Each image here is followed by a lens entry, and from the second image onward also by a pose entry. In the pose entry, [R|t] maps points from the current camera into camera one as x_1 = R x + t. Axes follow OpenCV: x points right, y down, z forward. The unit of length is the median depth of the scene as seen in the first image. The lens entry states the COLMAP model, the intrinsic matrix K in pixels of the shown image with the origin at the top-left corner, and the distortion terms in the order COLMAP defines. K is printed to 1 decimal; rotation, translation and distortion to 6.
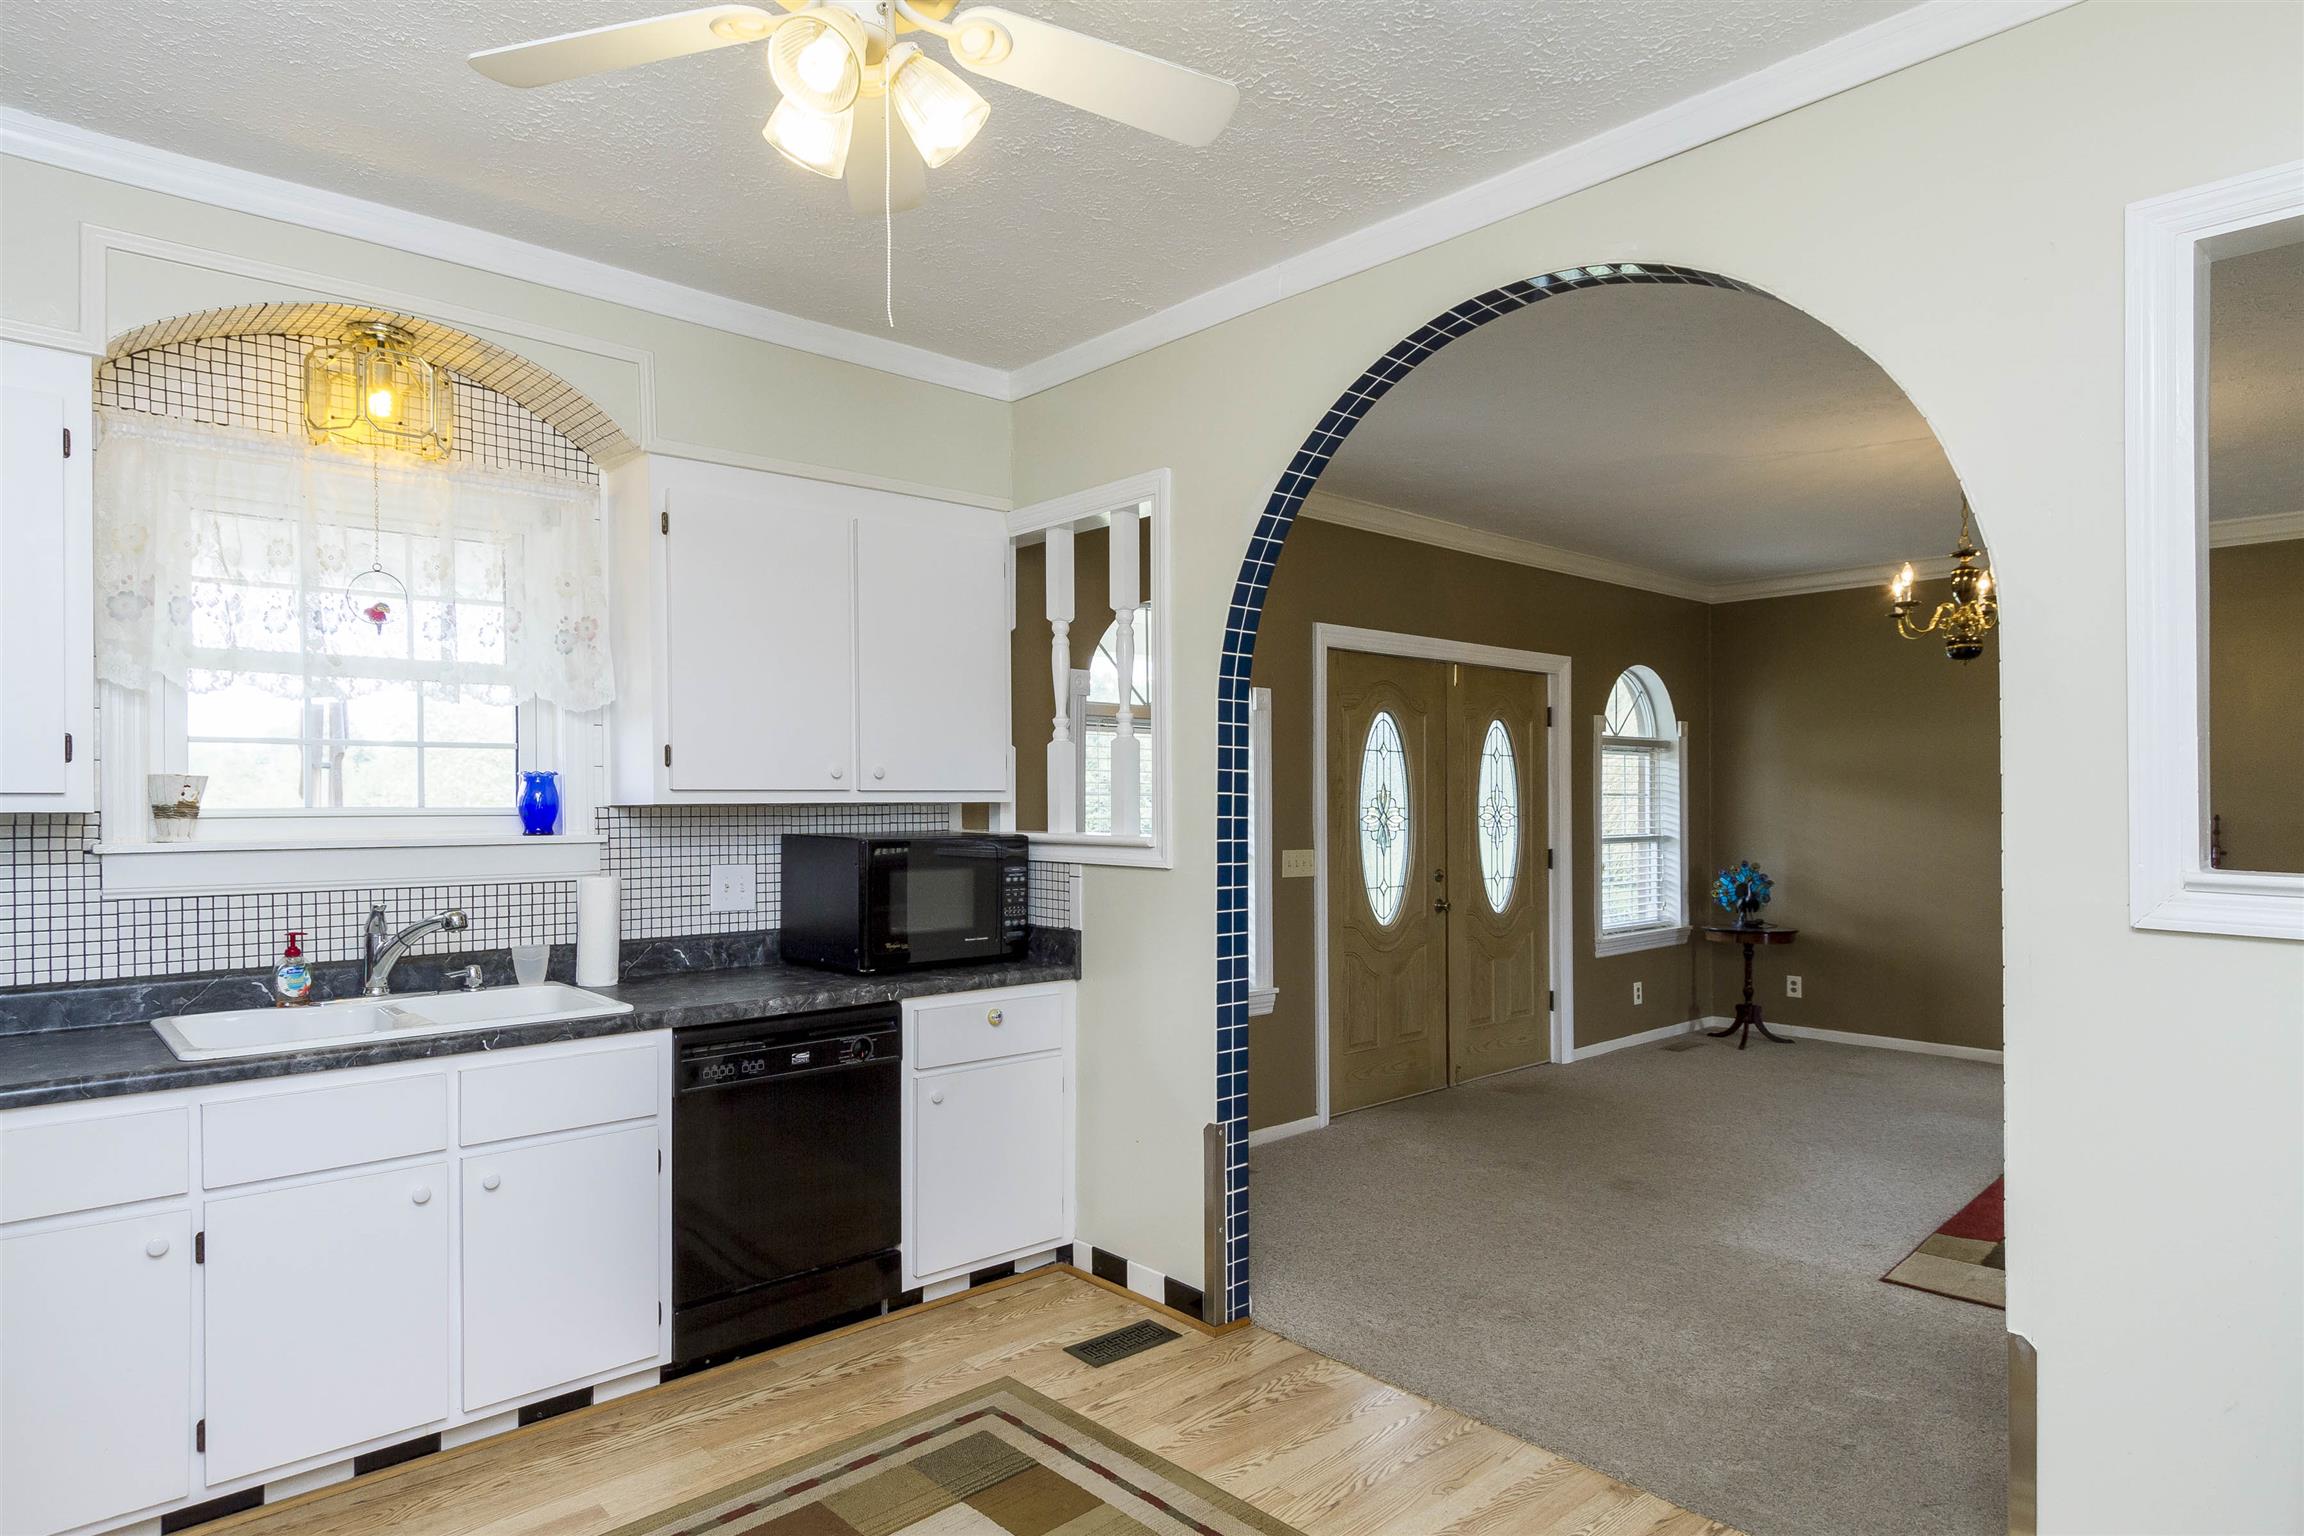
lens RADIAL K [[1291.3, 0, 1150.4], [0, 1291.3, 795.8], [0, 0, 1]] dist [0.005181, 0.000087]
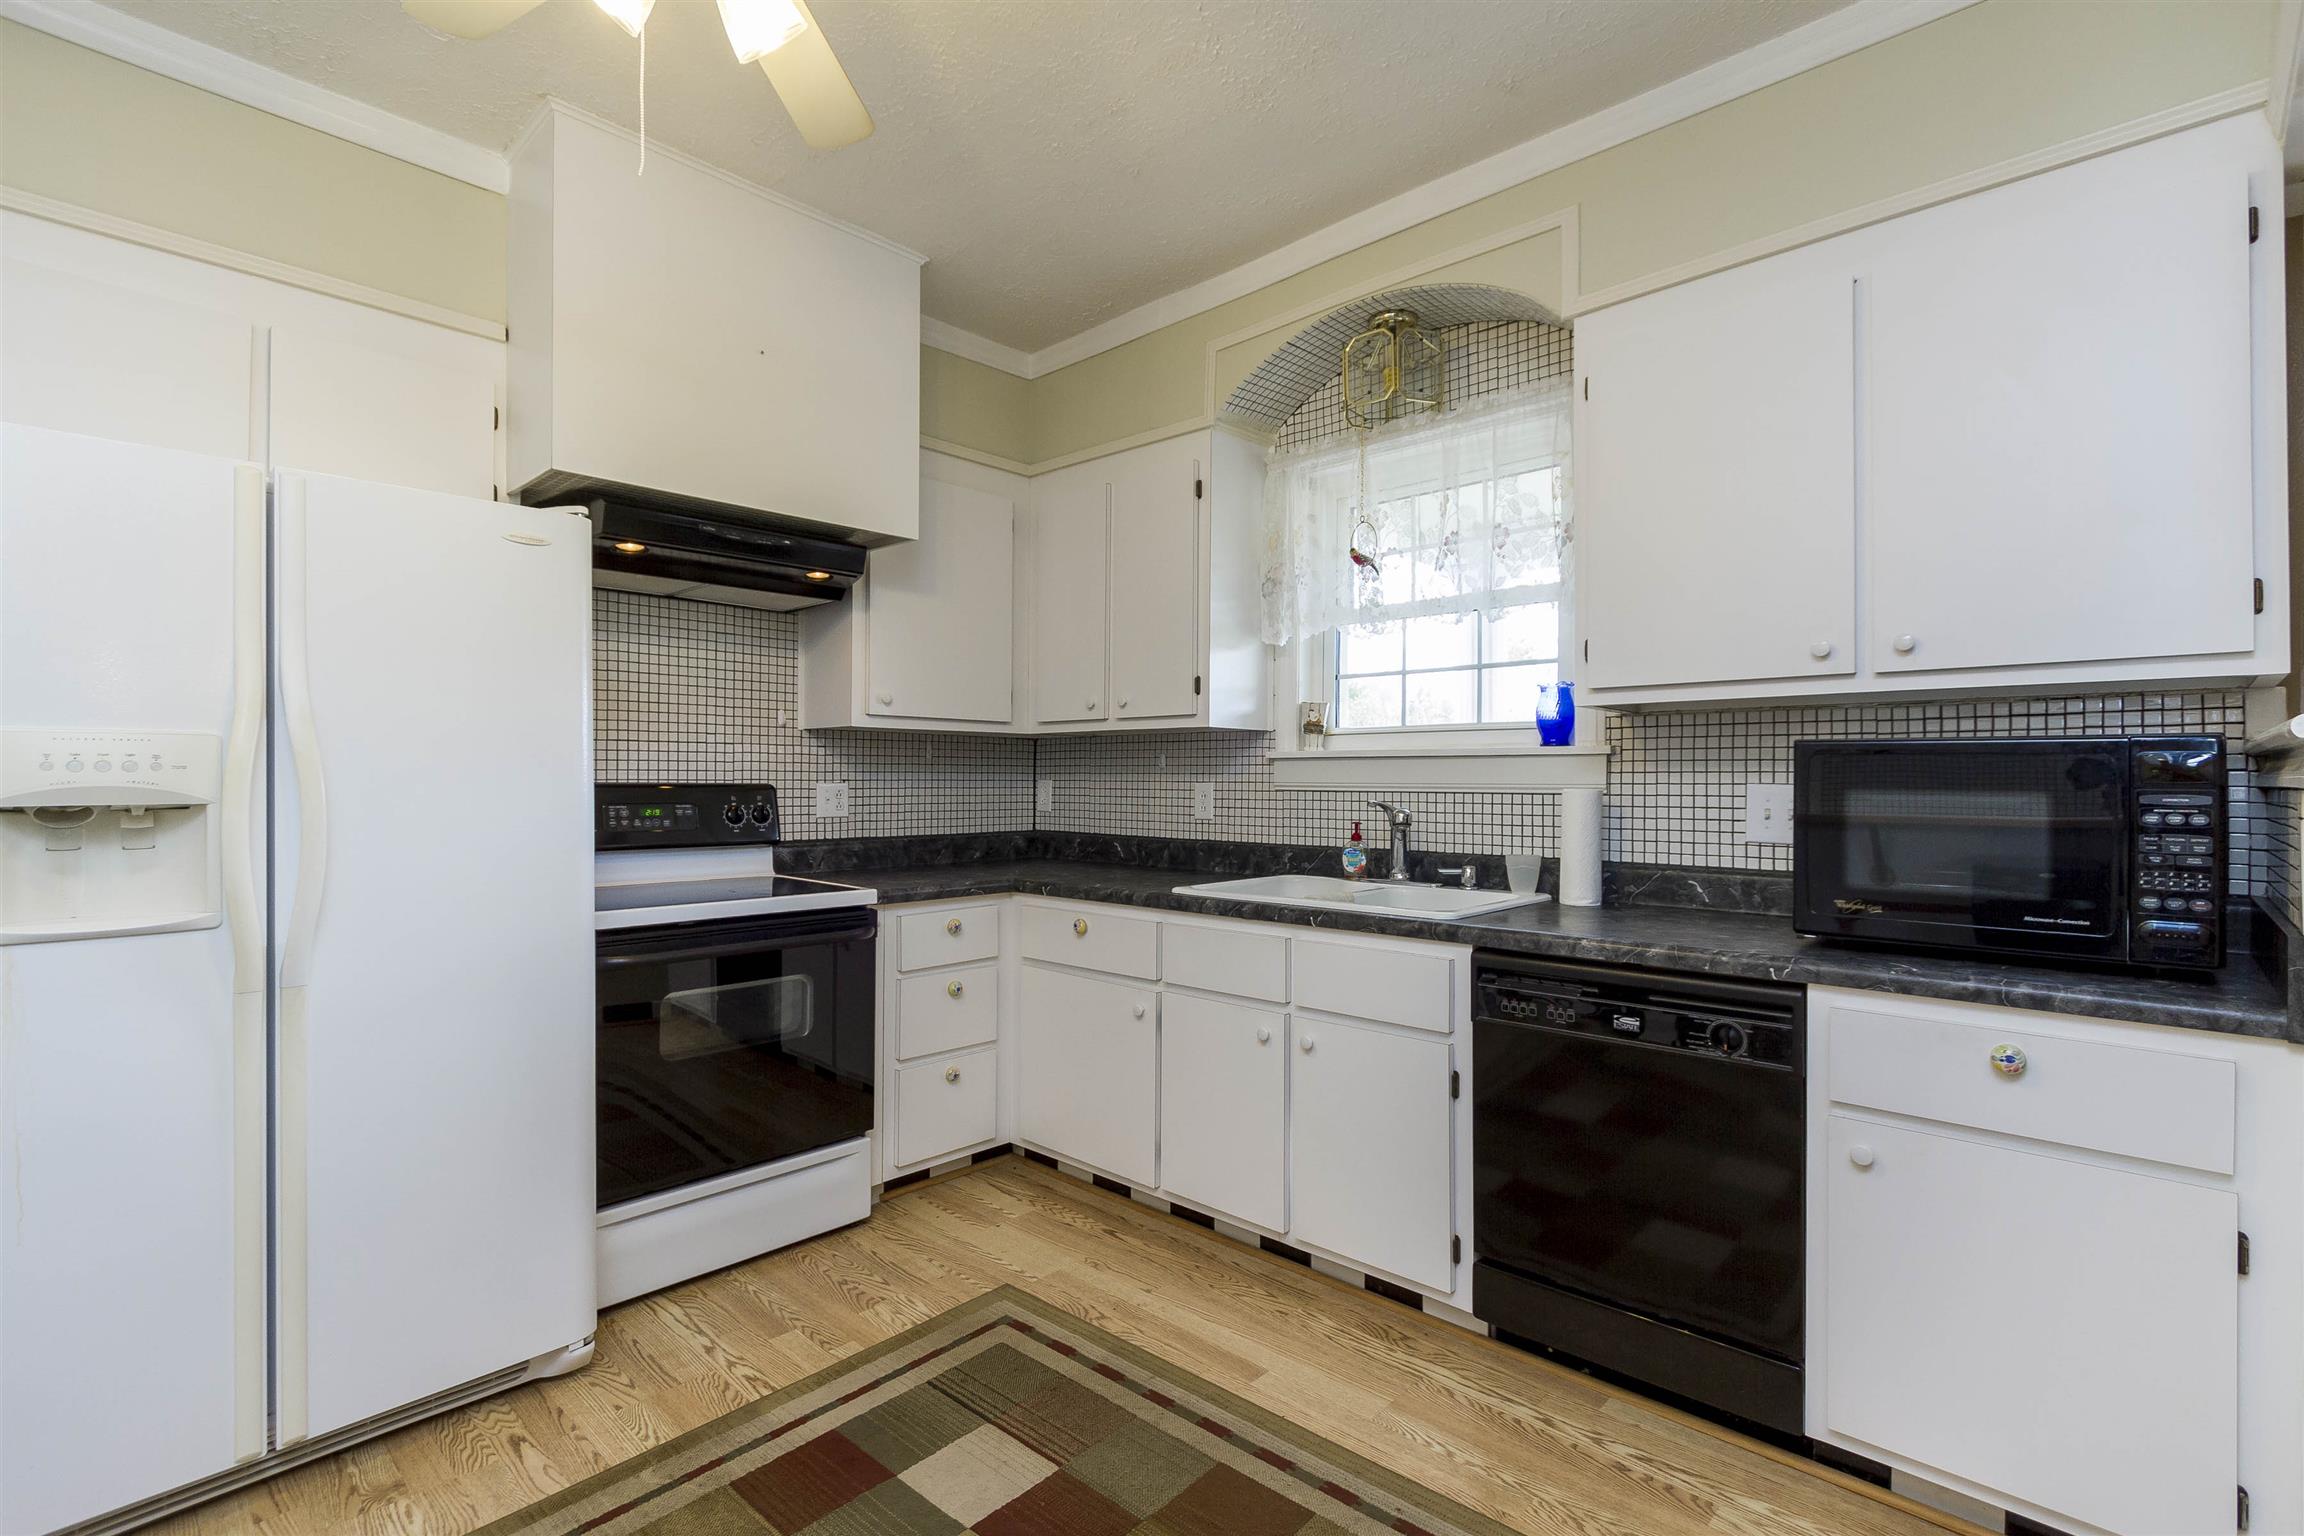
lens RADIAL K [[1071.3, 0, 1170.5], [0, 1071.3, 764.3], [0, 0, 1]] dist [0.000907, -0.002355]
pose [[0.079053, -0.010747, -0.996812, 0.299106], [0.002130, 0.999941, -0.010612, 0.048202], [0.996868, -0.001284, 0.079071, 0.594119]]
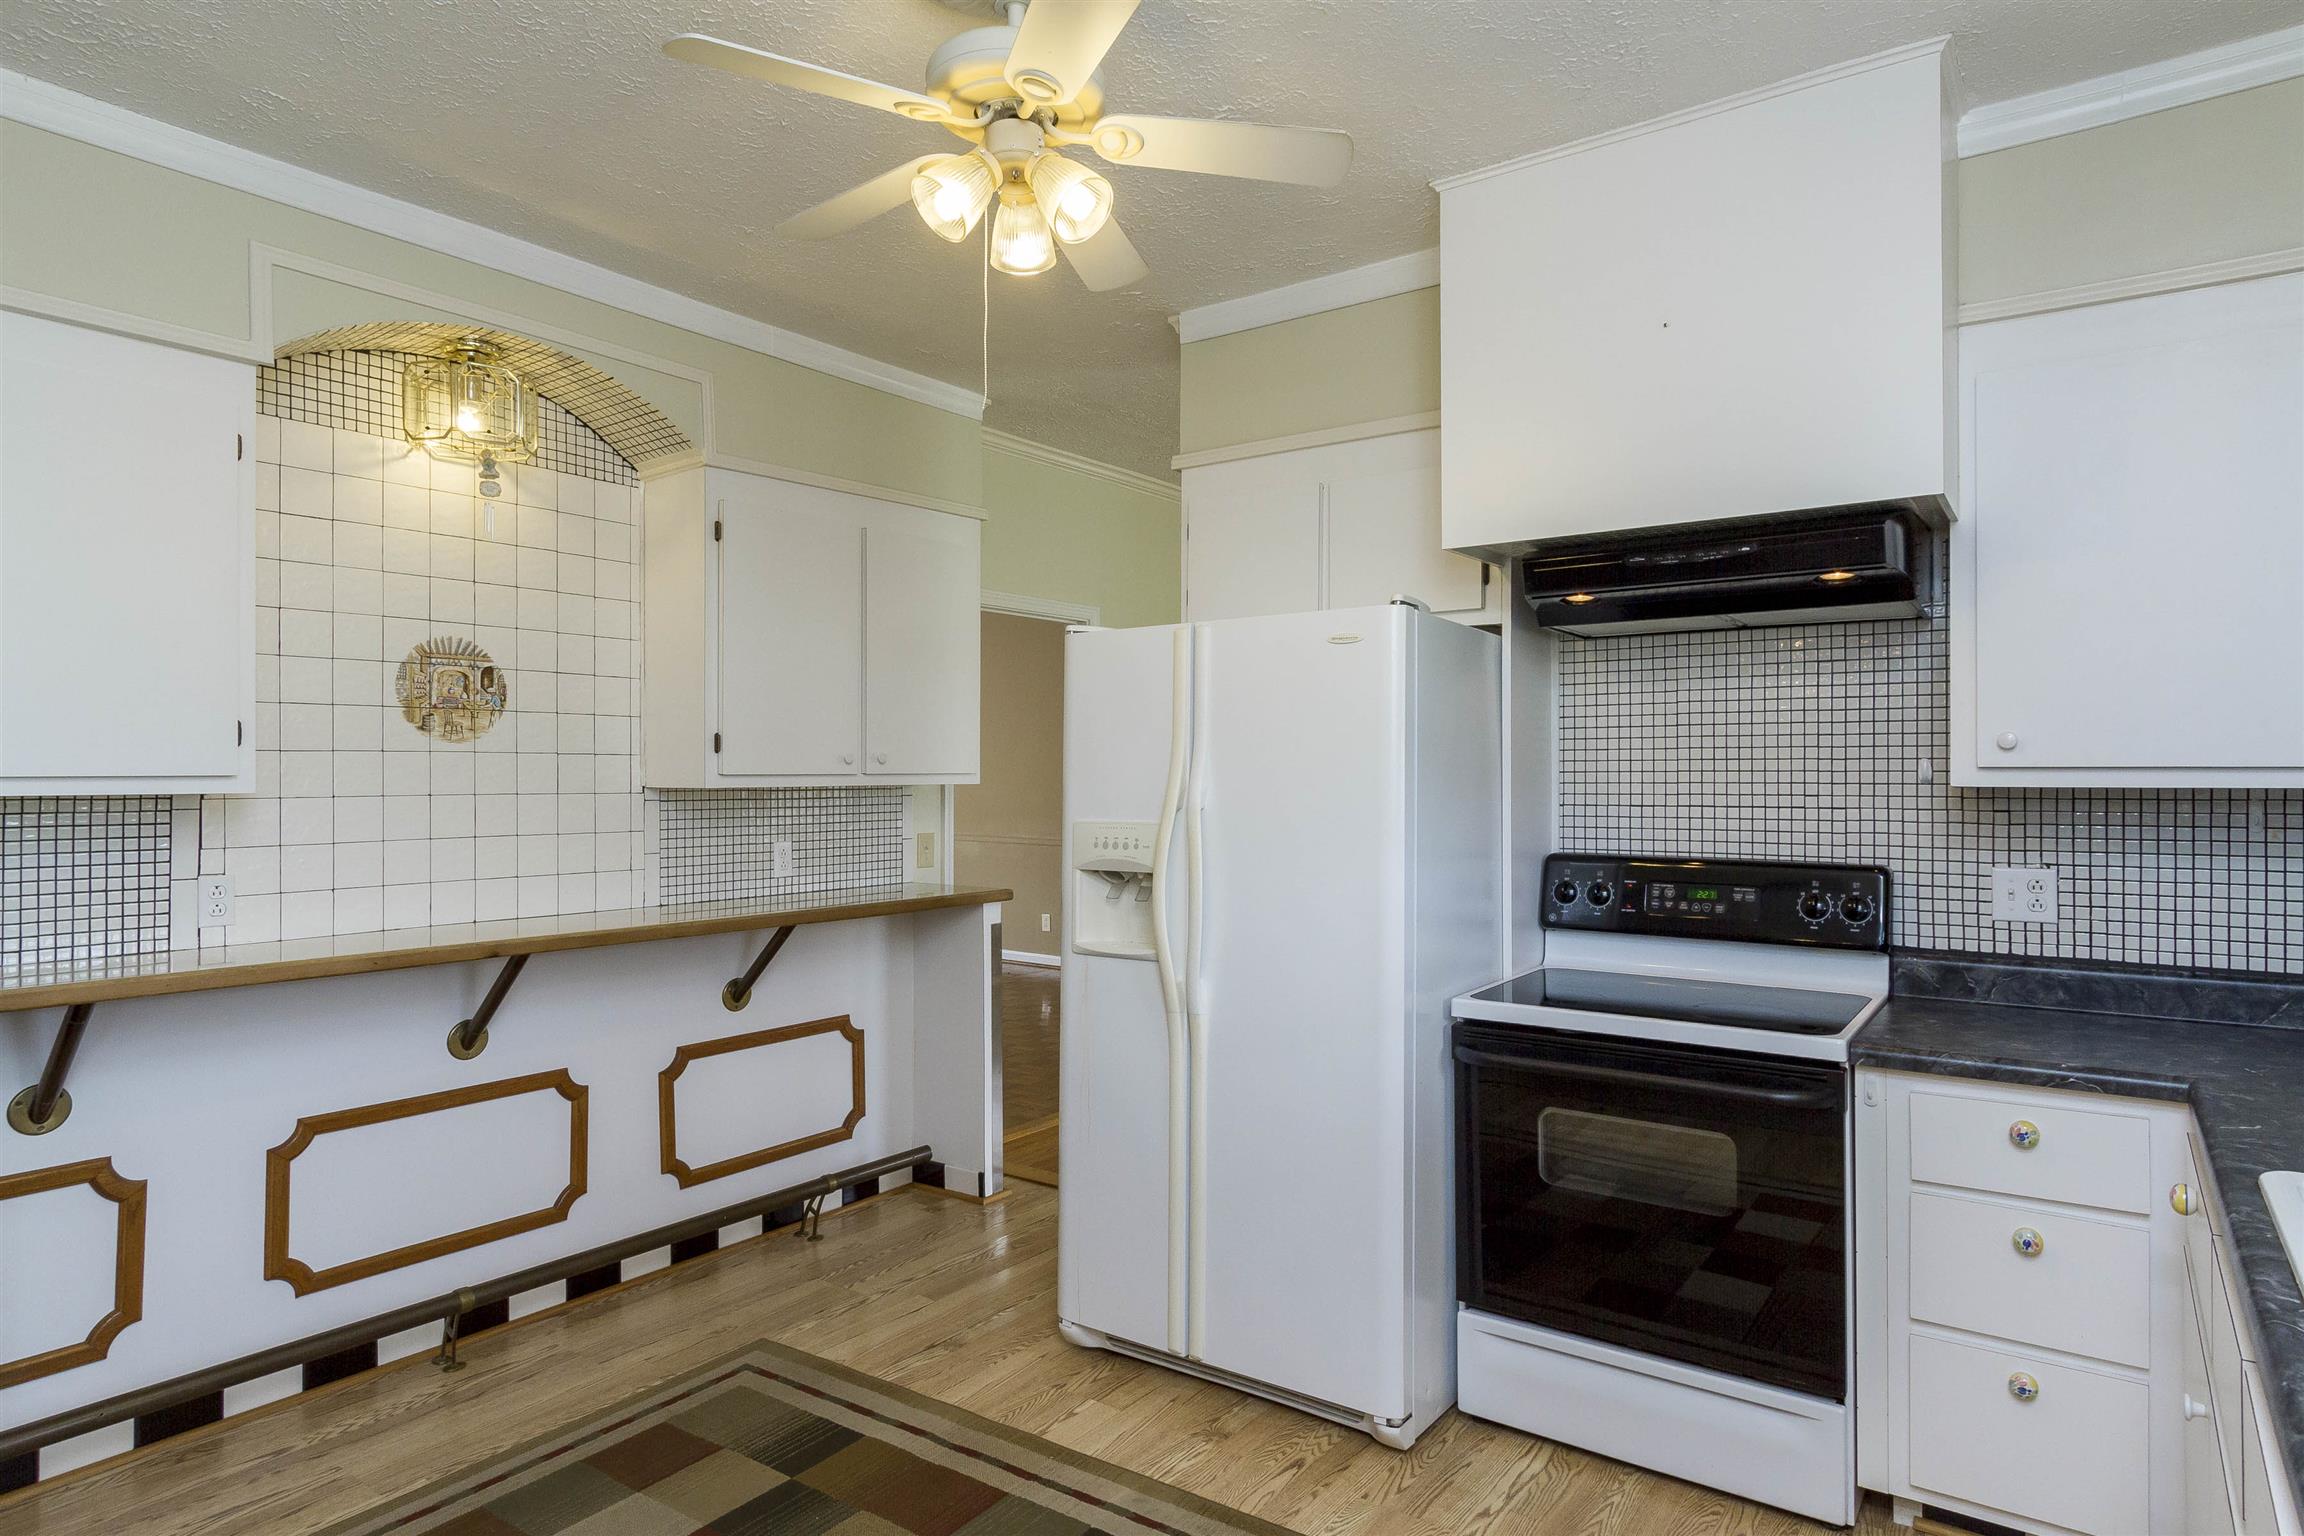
lens RADIAL K [[1291.3, 0, 1149.2], [0, 1291.3, 764.4], [0, 0, 1]] dist [0.005181, 0.000087]
pose [[-0.982312, 0.002445, -0.187237, -0.050958], [0.005613, 0.999850, -0.016393, 0.004221], [0.187168, -0.017154, -0.982178, 1.005248]]
